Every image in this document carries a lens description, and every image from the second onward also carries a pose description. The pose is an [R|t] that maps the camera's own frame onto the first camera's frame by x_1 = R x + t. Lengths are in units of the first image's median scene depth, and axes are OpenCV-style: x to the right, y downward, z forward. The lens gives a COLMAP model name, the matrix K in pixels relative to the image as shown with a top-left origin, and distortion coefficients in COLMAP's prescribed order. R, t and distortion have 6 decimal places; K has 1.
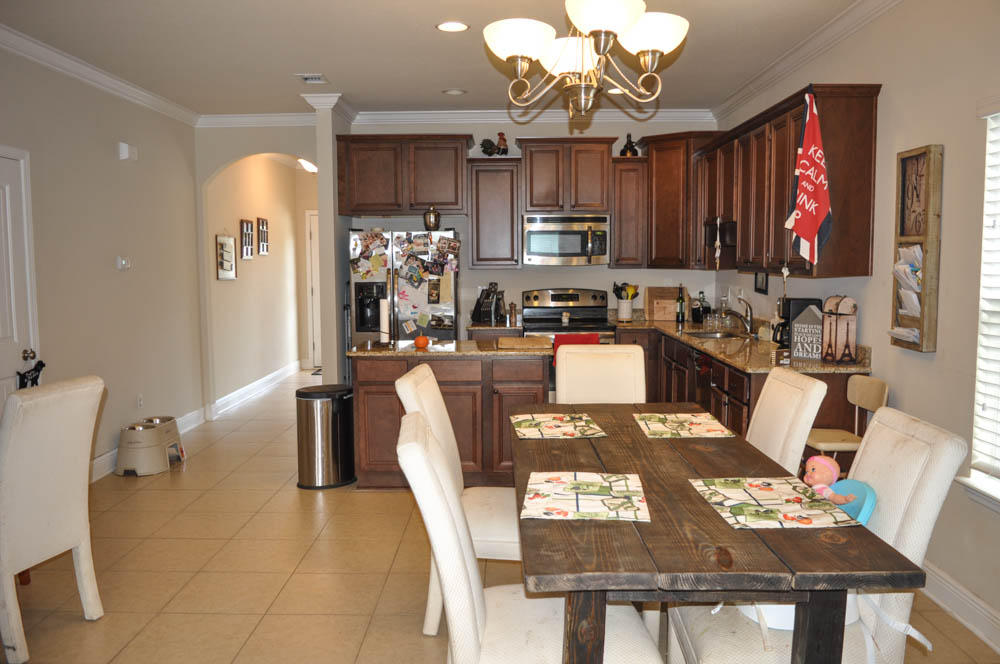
lens RADIAL K [[814.0, 0, 500.0], [0, 814.0, 332.0], [0, 0, 1]] dist [-0.063044, 0.000748]
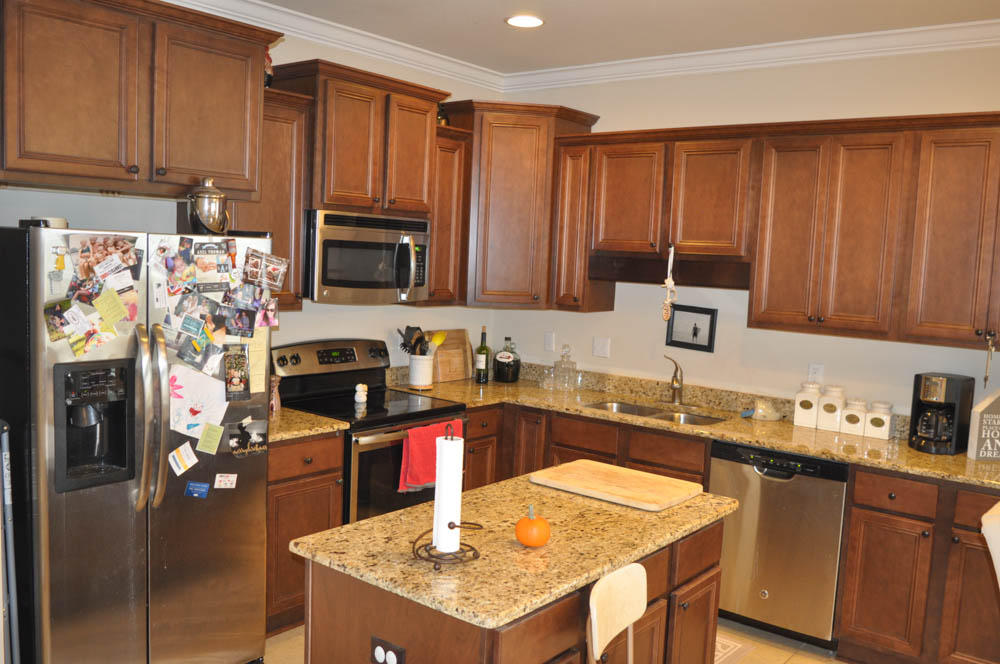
lens RADIAL K [[845.3, 0, 500.0], [0, 845.3, 332.0], [0, 0, 1]] dist [-0.061242, -0.005080]
pose [[0.612190, -0.038707, 0.789763, -0.355446], [0.022847, 0.999250, 0.031264, -0.083248], [-0.790381, -0.001096, 0.612615, 0.603278]]
